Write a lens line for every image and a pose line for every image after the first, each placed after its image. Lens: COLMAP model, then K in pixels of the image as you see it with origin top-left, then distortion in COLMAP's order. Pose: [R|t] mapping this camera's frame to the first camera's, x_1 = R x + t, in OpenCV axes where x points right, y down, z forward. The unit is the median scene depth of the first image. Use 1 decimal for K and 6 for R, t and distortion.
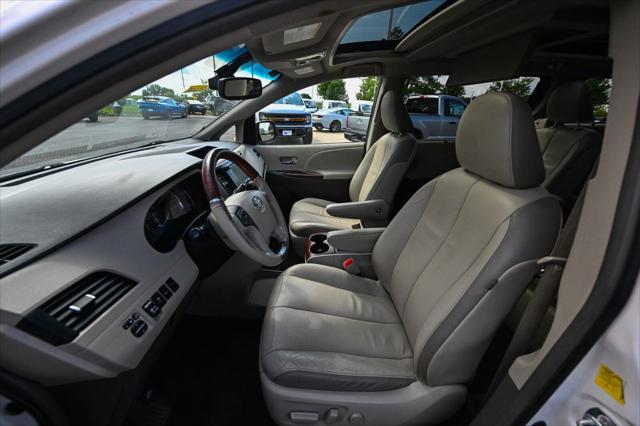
lens RADIAL K [[250.9, 0, 316.6], [0, 250.9, 212.6], [0, 0, 1]] dist [-0.000818, 0.000280]
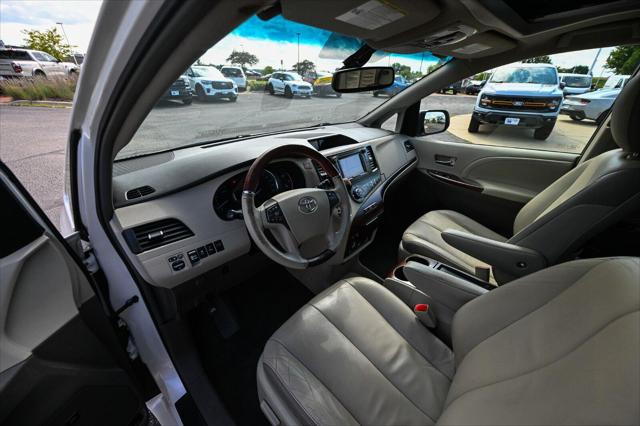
lens RADIAL K [[250.7, 0, 316.4], [0, 250.7, 214.1], [0, 0, 1]] dist [0.002619, 0.000278]
pose [[0.713466, 0.320307, -0.623193, 0.253532], [-0.272962, 0.946192, 0.173818, -0.108024], [0.645335, 0.046094, 0.762508, 0.158613]]
